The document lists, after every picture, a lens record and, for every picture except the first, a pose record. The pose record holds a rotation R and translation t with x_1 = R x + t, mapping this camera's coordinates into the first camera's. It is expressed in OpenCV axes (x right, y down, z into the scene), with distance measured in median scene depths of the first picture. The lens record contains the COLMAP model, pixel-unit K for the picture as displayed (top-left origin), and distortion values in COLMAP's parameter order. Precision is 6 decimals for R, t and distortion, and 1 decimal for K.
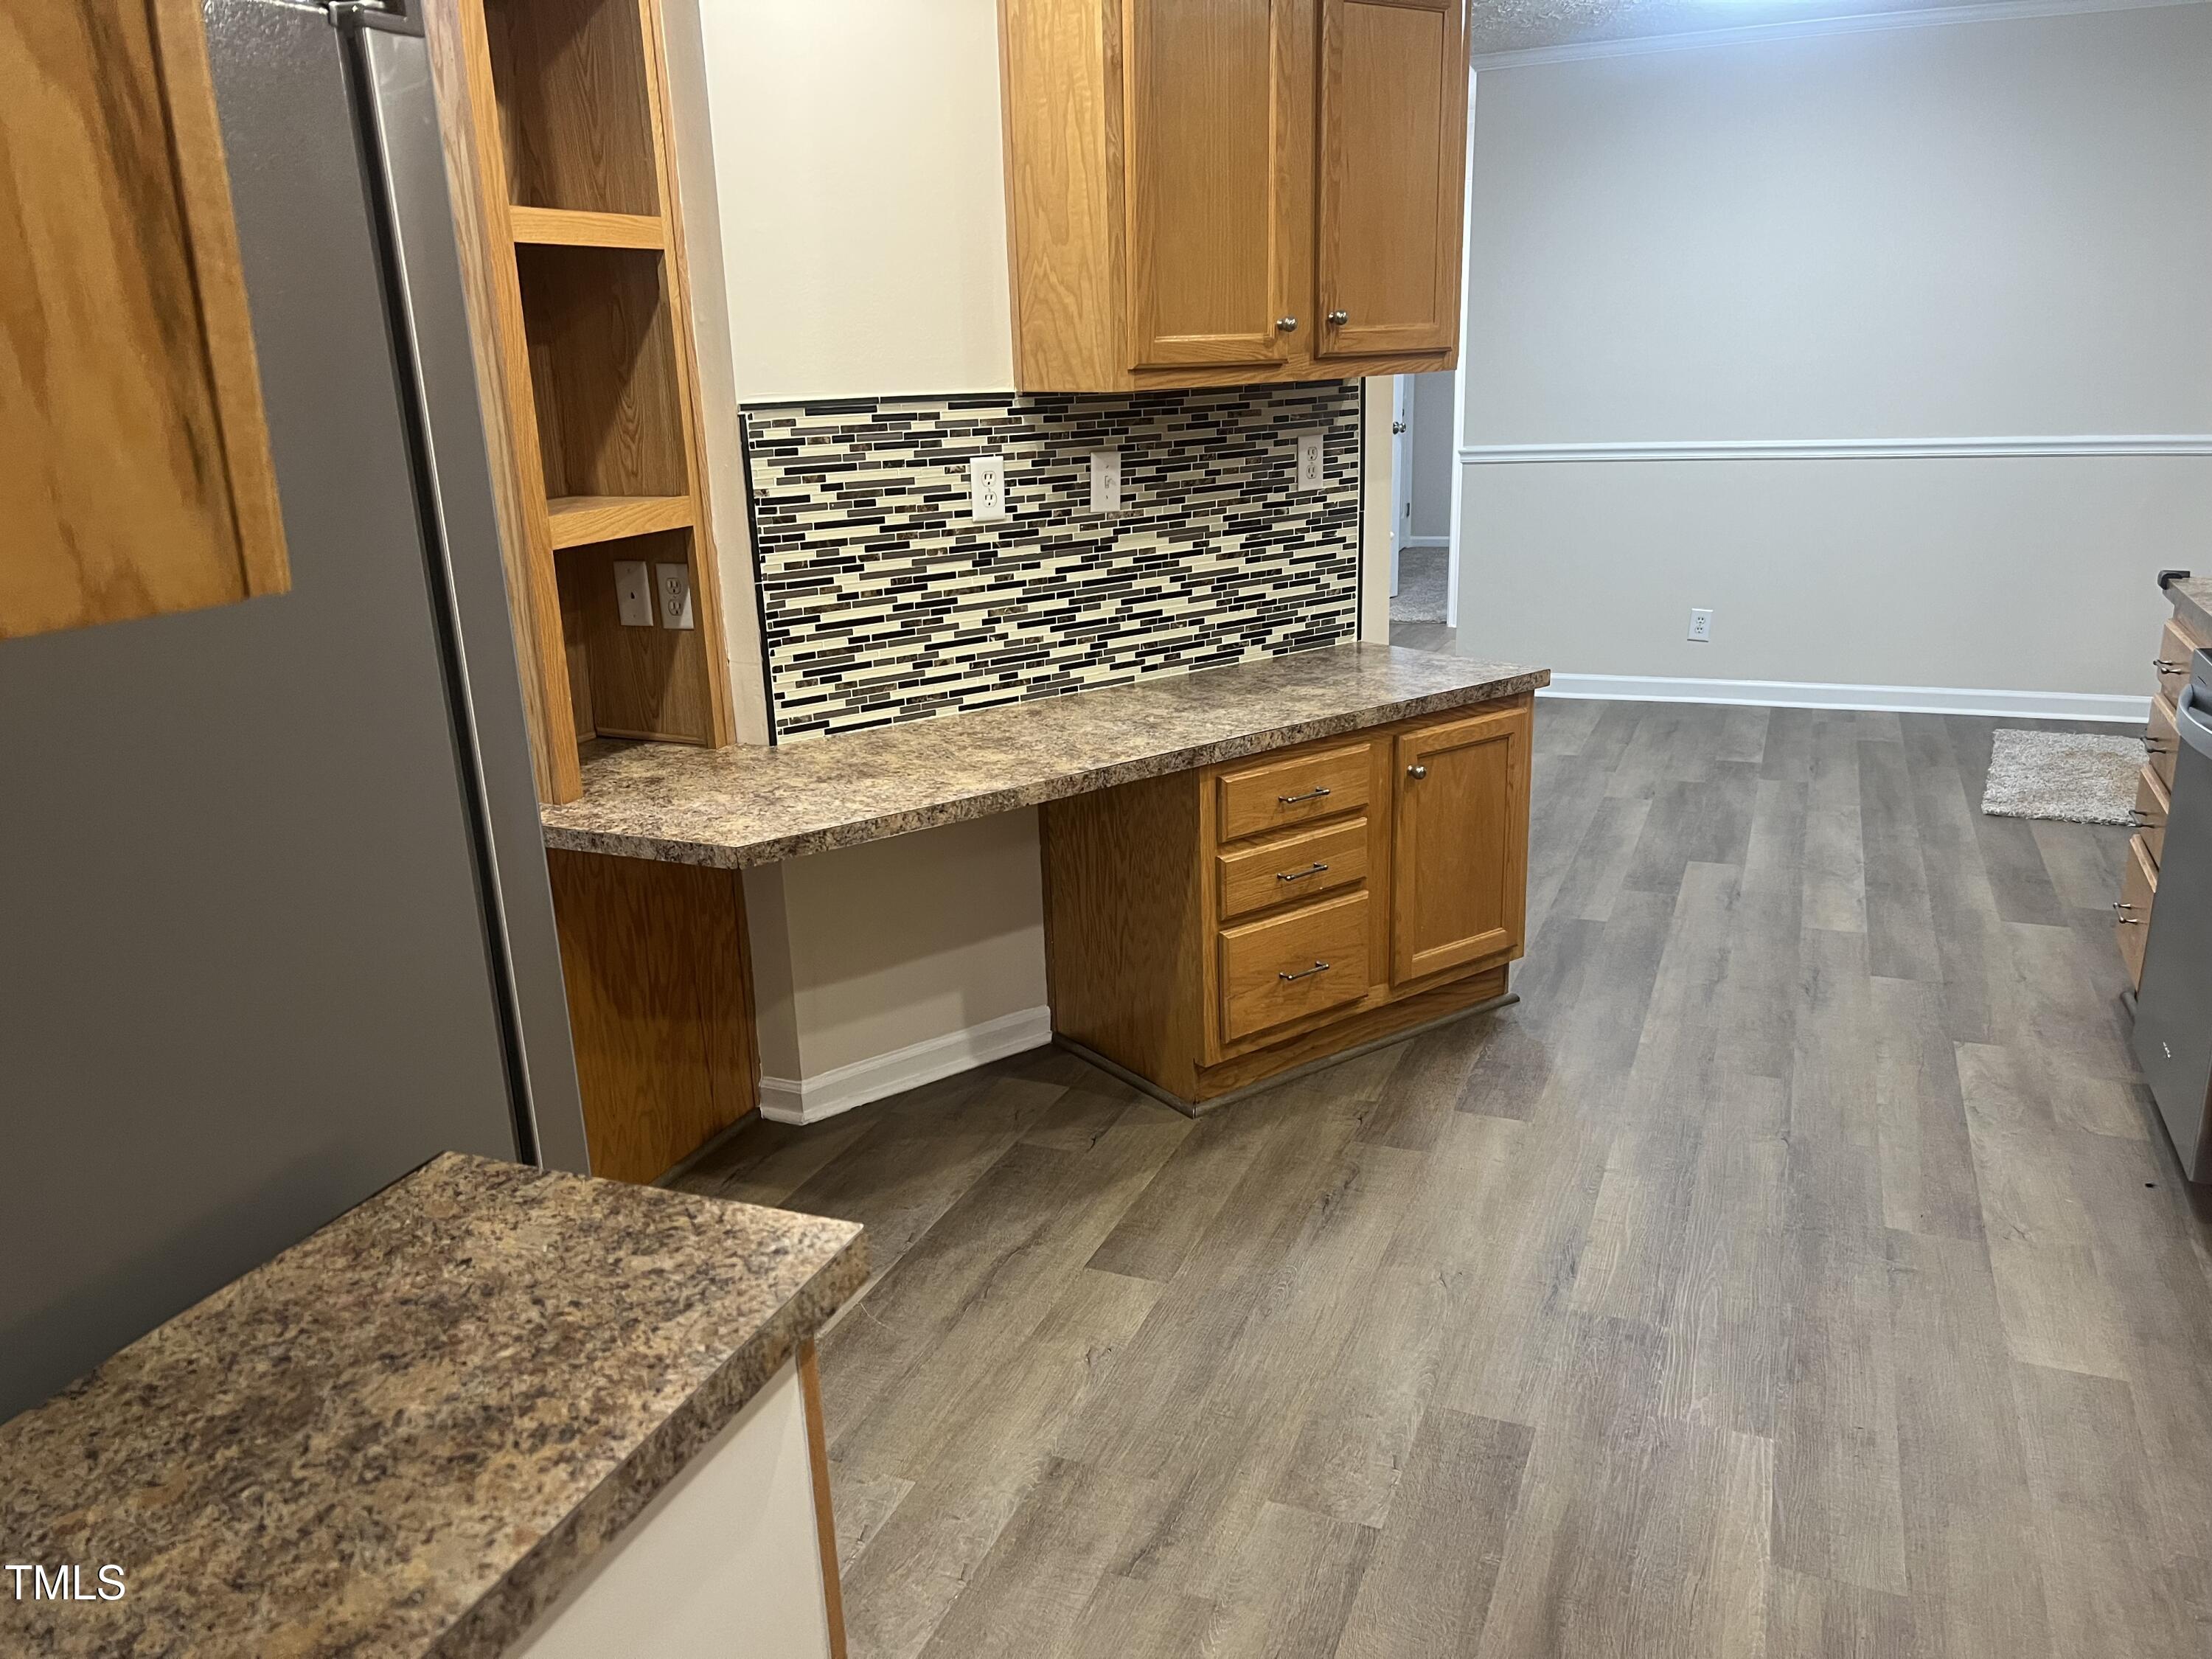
lens RADIAL K [[1649.5, 0, 1093.7], [0, 1649.5, 840.1], [0, 0, 1]] dist [0.043186, -0.045163]
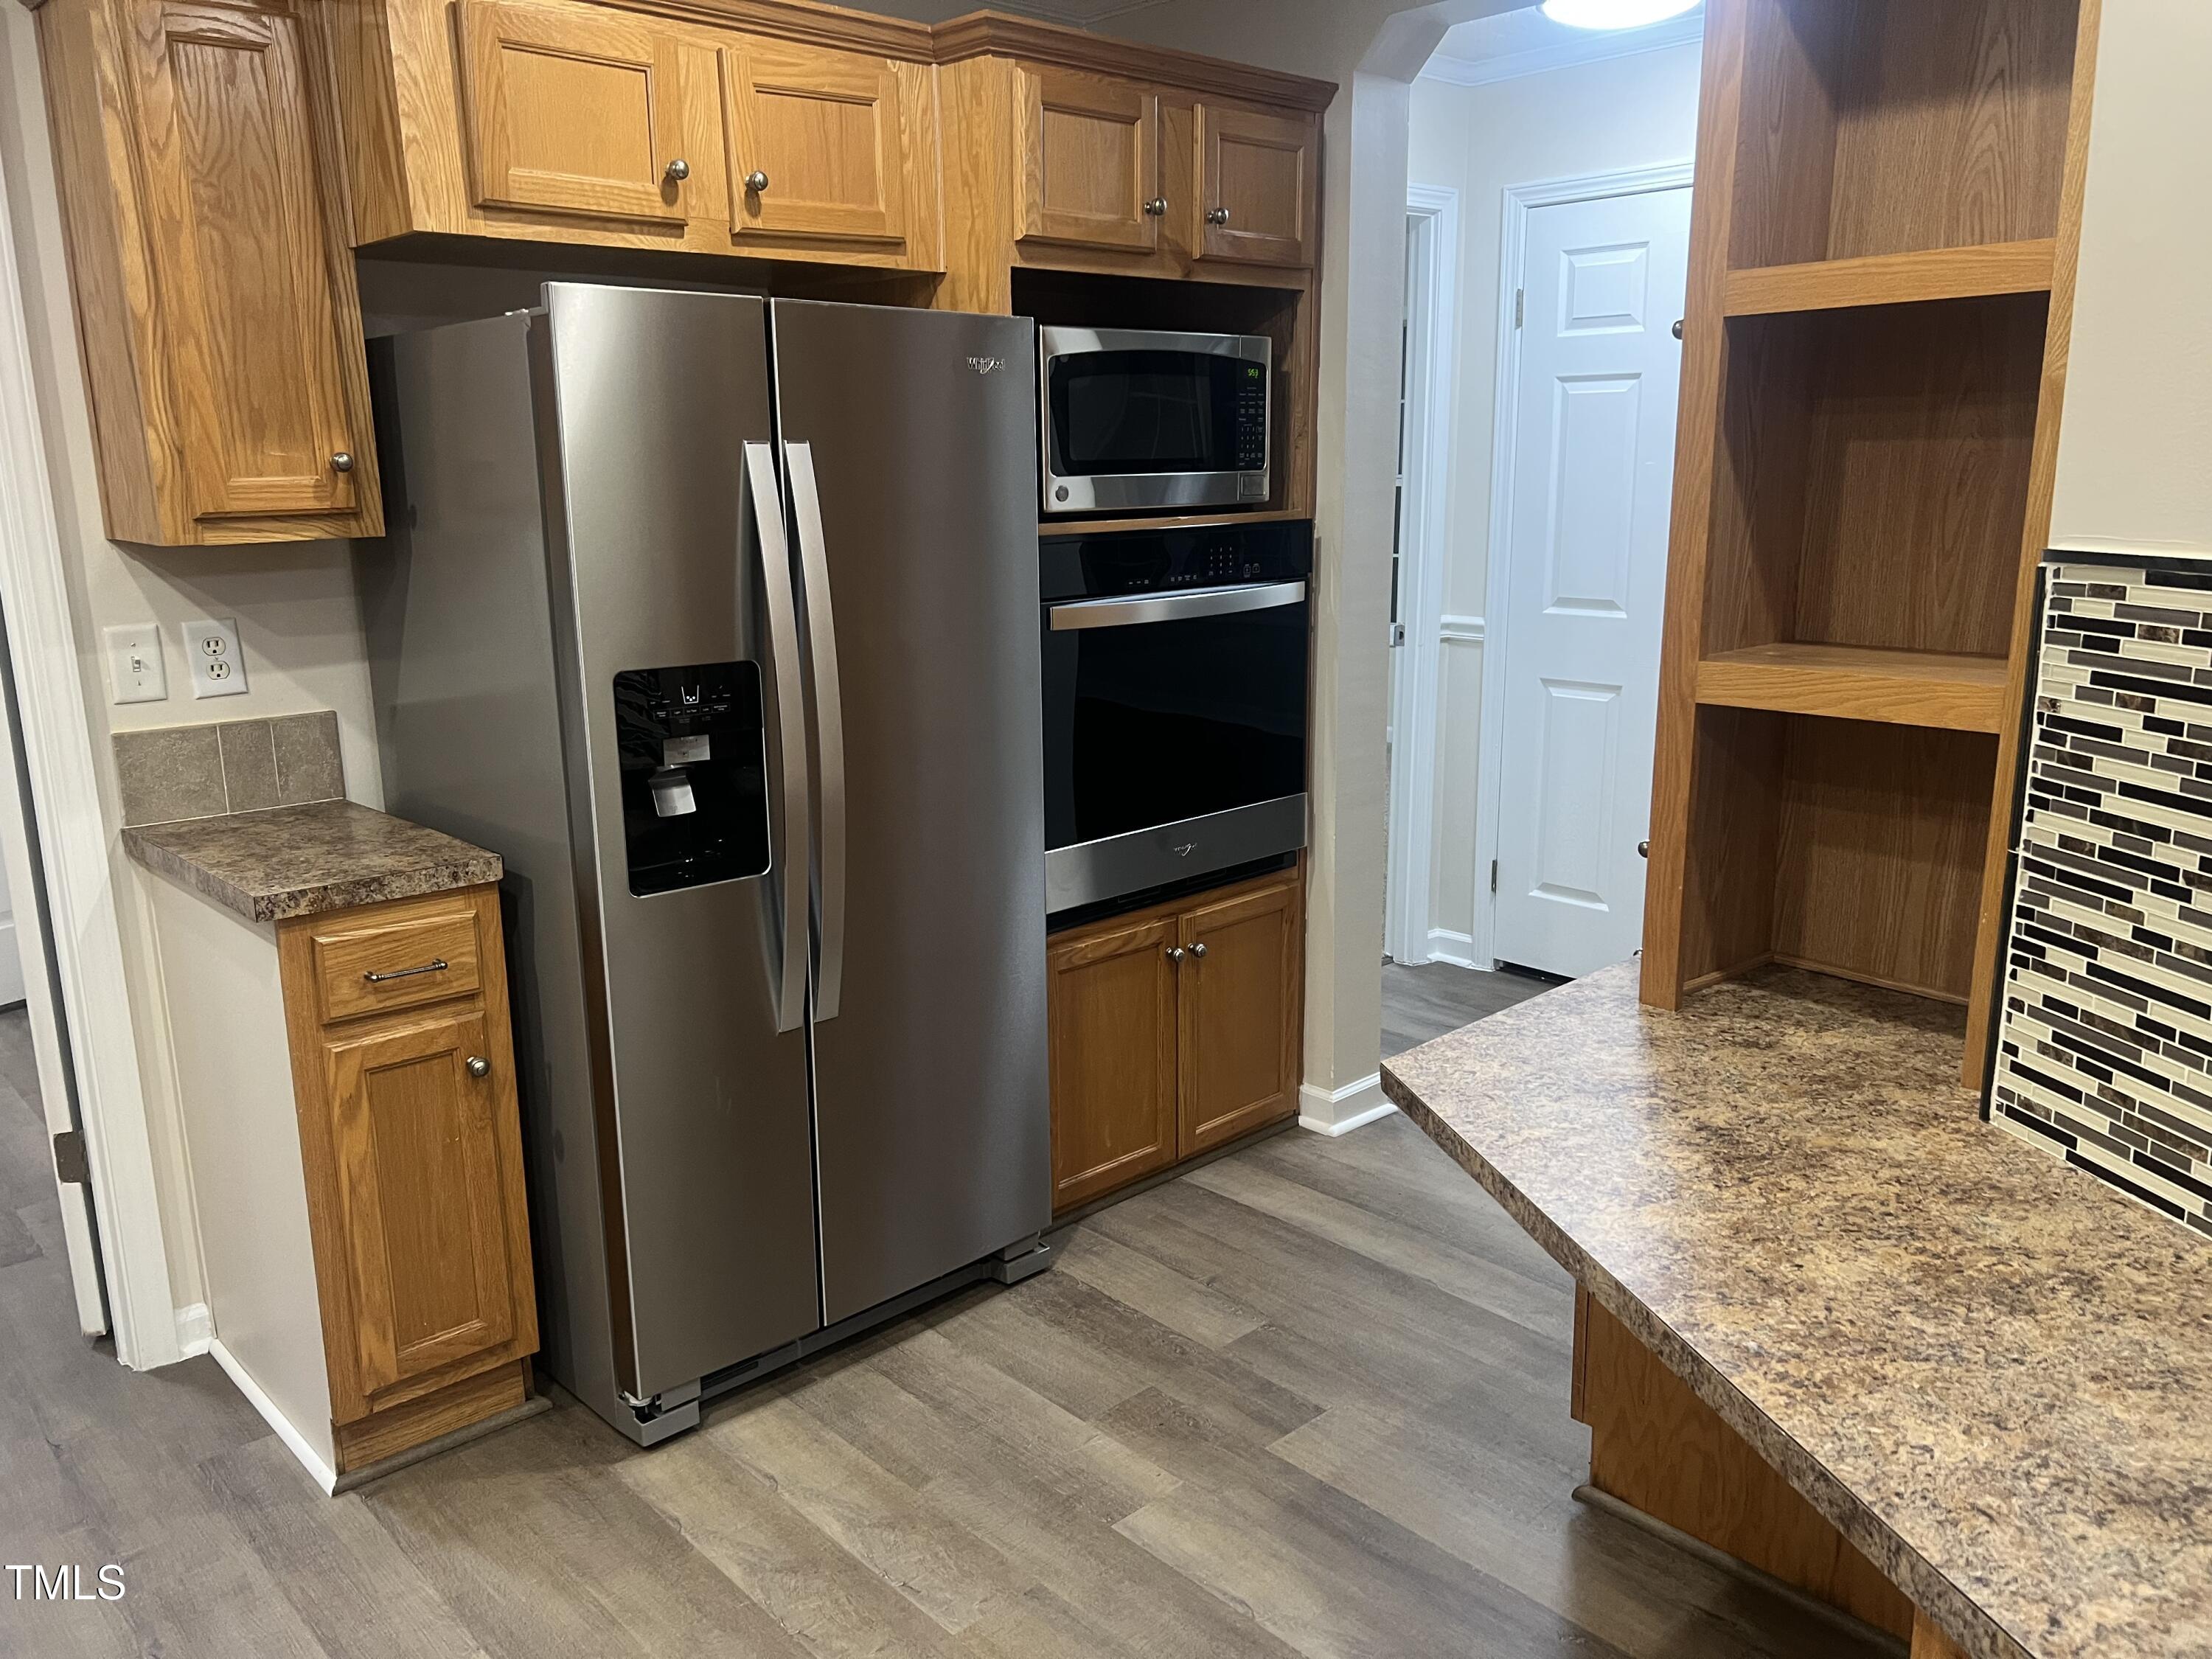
lens RADIAL K [[1649.5, 0, 1103.2], [0, 1649.5, 822.7], [0, 0, 1]] dist [0.043186, -0.045163]
pose [[-0.398668, 0.238355, -0.885579, 0.429691], [-0.232469, 0.907832, 0.348997, -0.288039], [0.887143, 0.345003, -0.306514, 0.874950]]
